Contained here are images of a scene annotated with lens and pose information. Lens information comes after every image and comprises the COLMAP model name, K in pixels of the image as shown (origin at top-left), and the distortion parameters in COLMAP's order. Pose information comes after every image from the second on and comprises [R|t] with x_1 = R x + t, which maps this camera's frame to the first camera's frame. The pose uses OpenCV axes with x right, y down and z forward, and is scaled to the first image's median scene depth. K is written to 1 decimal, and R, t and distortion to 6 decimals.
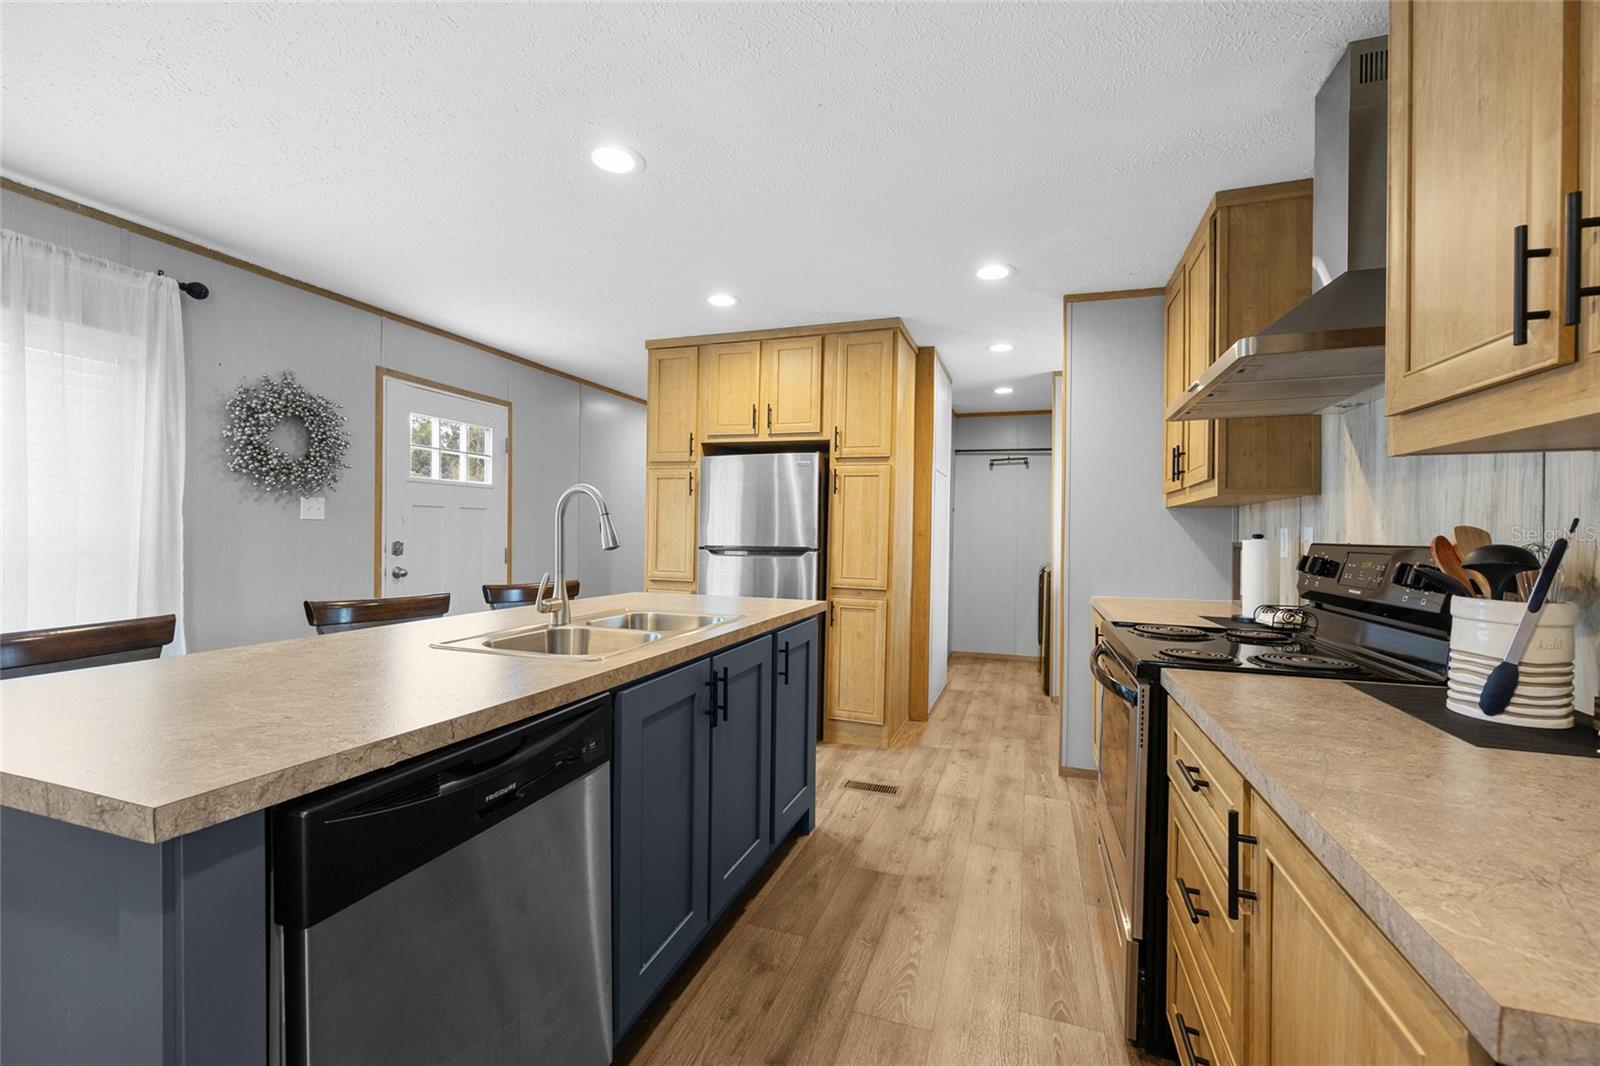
lens RADIAL K [[663.3, 0, 803.8], [0, 663.3, 535.0], [0, 0, 1]] dist [-0.001231, -0.000049]
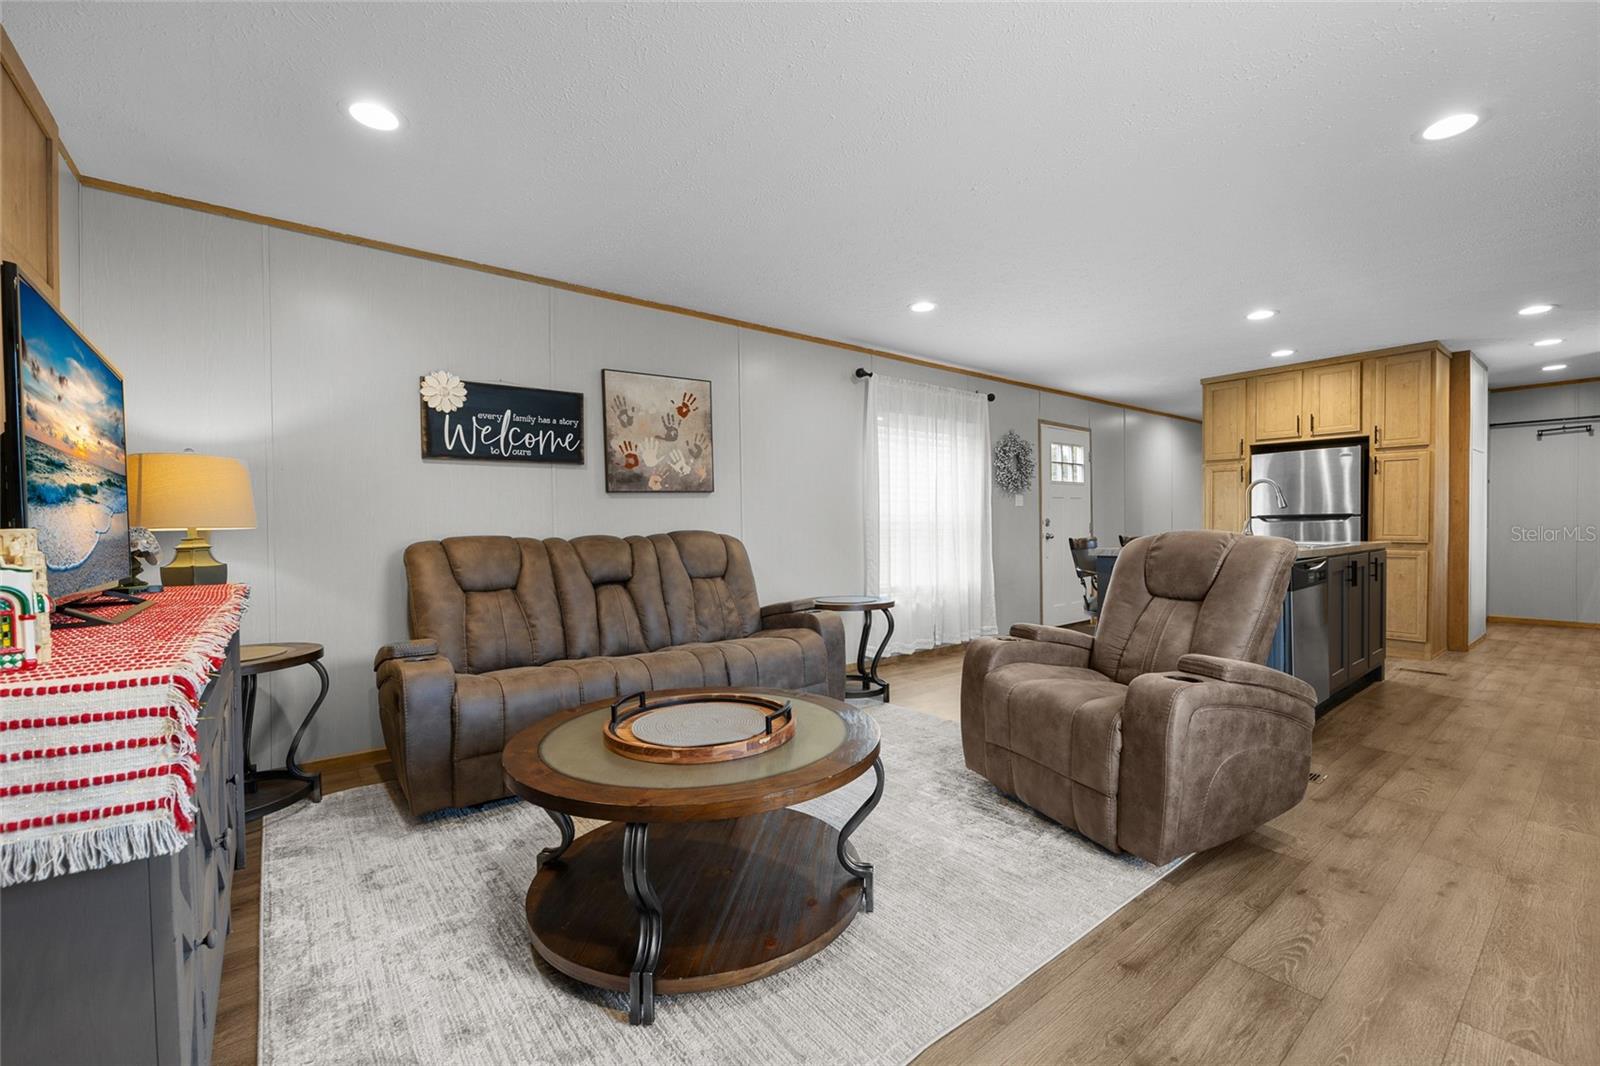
lens RADIAL K [[663.3, 0, 803.8], [0, 663.3, 535.0], [0, 0, 1]] dist [-0.001231, -0.000049]
pose [[0.842700, -0.015598, -0.538158, -0.216381], [0.020504, 0.999785, 0.003129, 0.035432], [0.537993, -0.013671, 0.842838, -0.809963]]
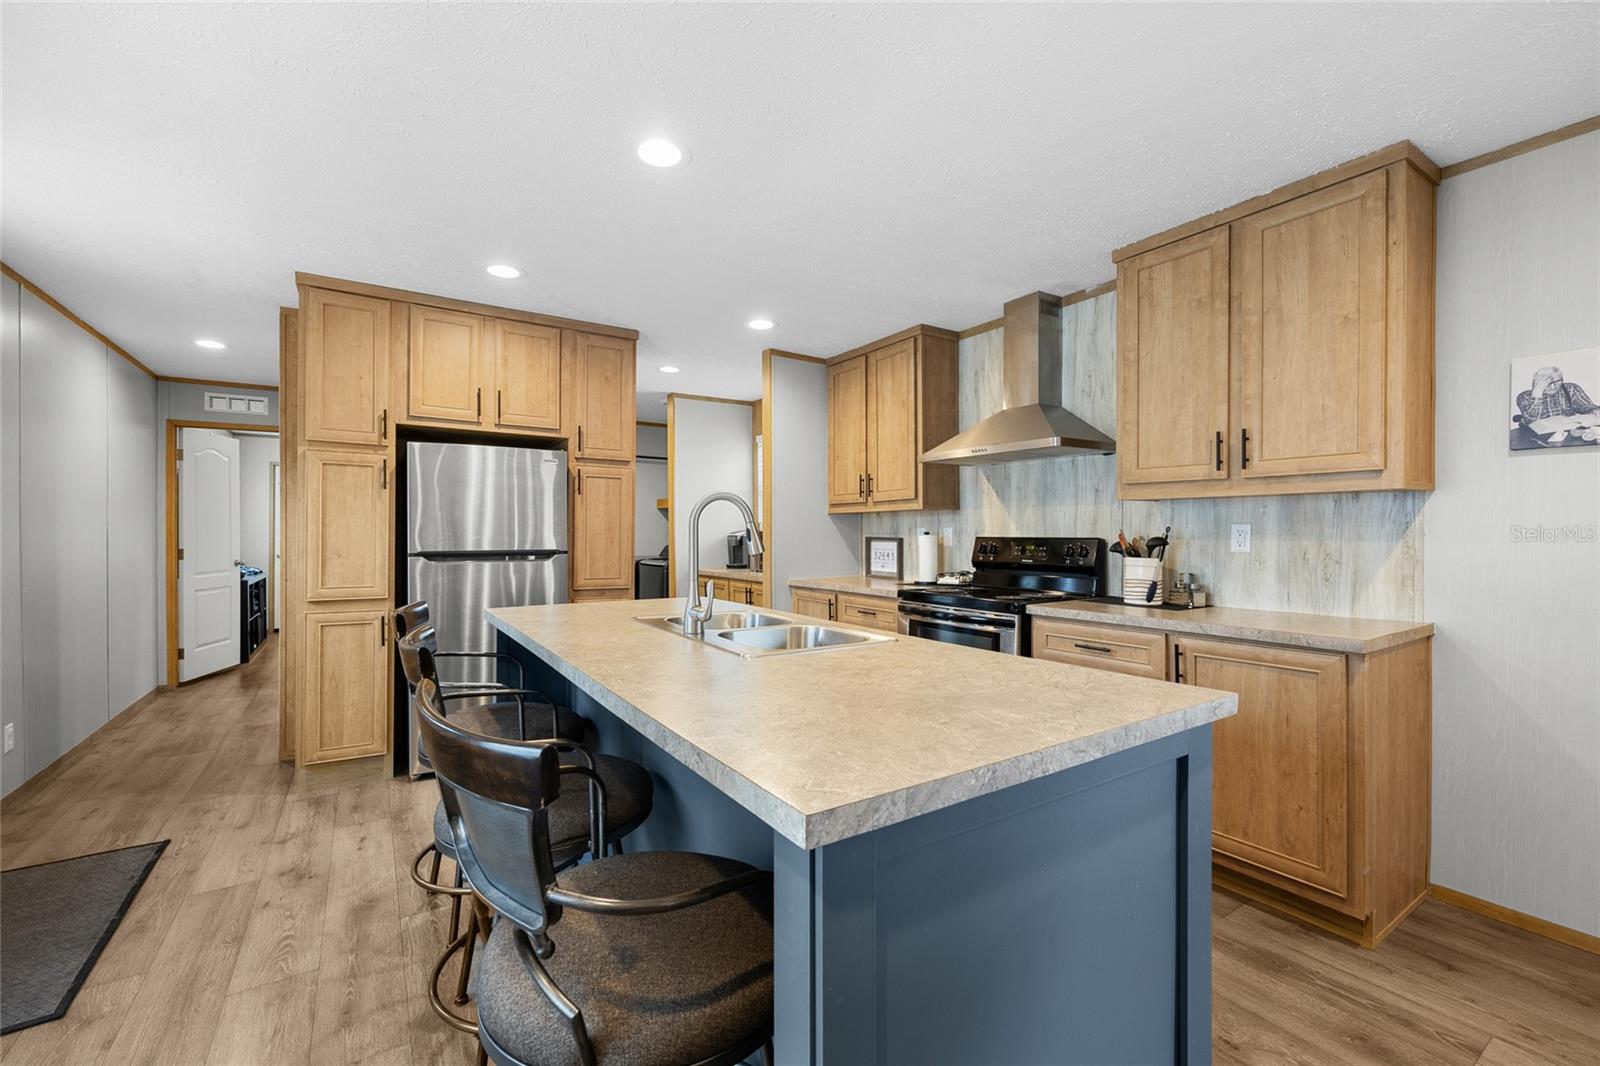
lens RADIAL K [[670.9, 0, 800.0], [0, 670.9, 533.0], [0, 0, 1]] dist [-0.002602, -0.000650]
pose [[0.615483, -0.011623, 0.788064, -0.533017], [0.009669, 0.999927, 0.007196, -0.008970], [-0.788091, 0.003191, 0.615551, 0.131751]]
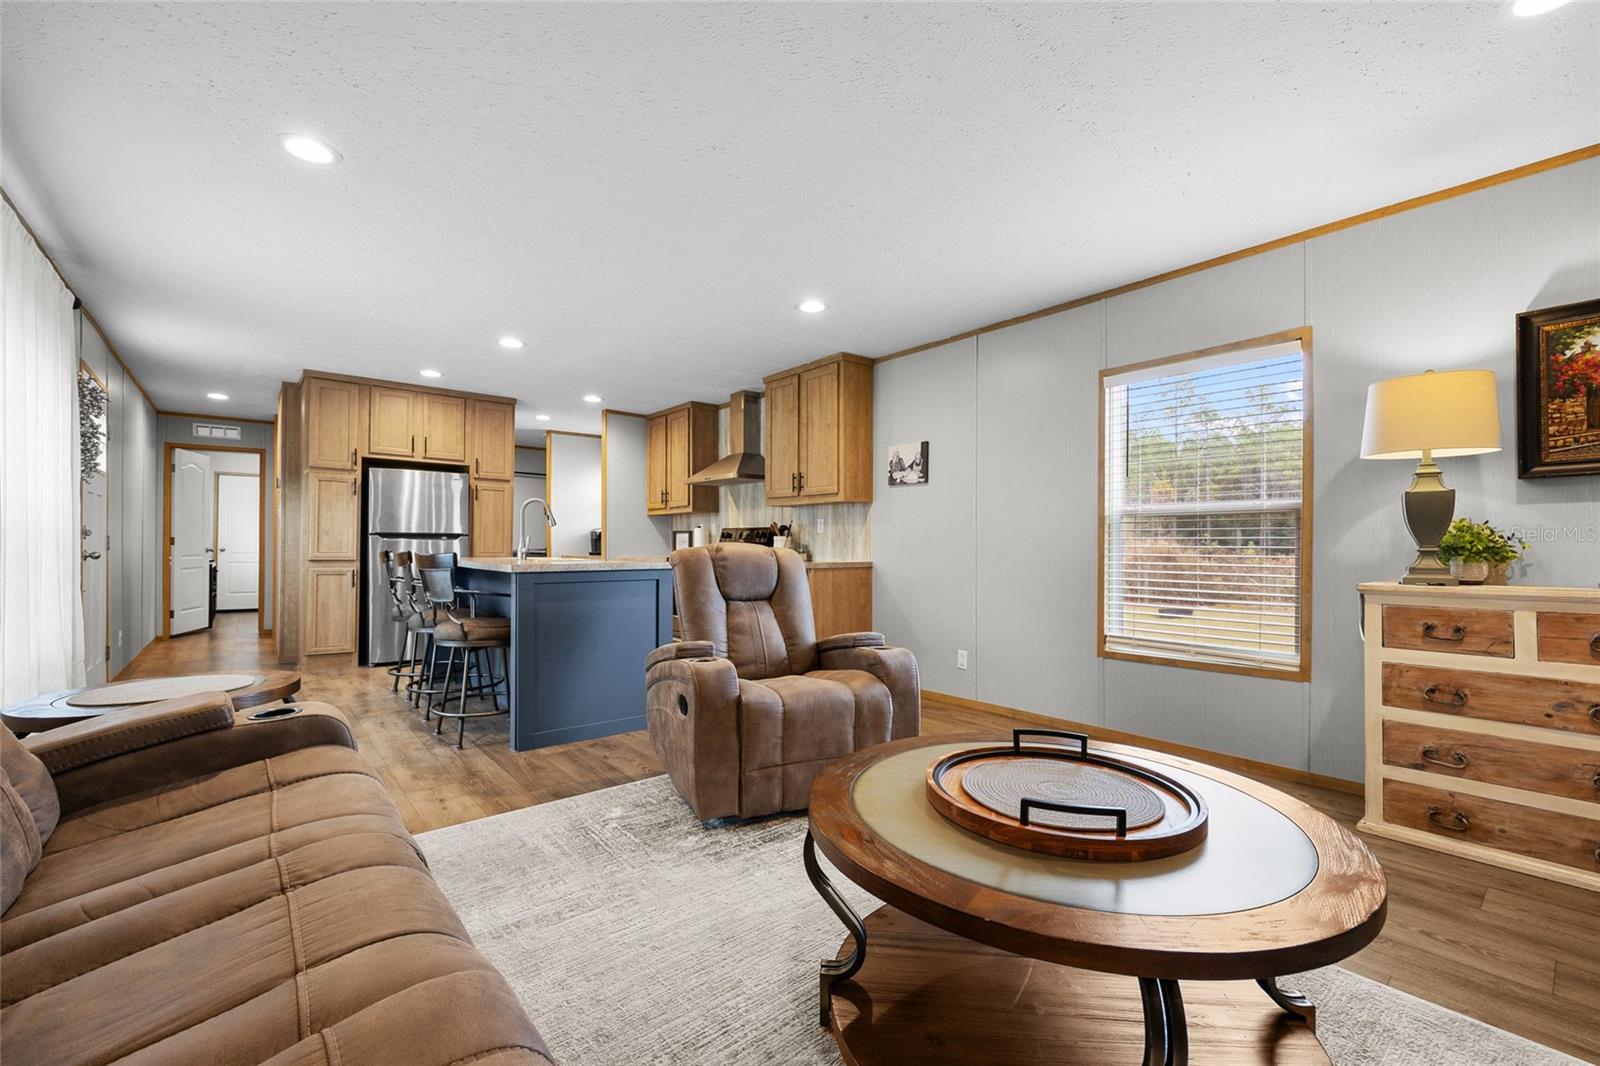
lens RADIAL K [[671.7, 0, 799.8], [0, 671.7, 541.6], [0, 0, 1]] dist [0.000961, 0.000077]
pose [[0.524297, -0.003643, 0.851528, -0.921291], [0.003678, 0.999991, 0.002013, 0.036953], [-0.851528, 0.002076, 0.524305, -0.511350]]
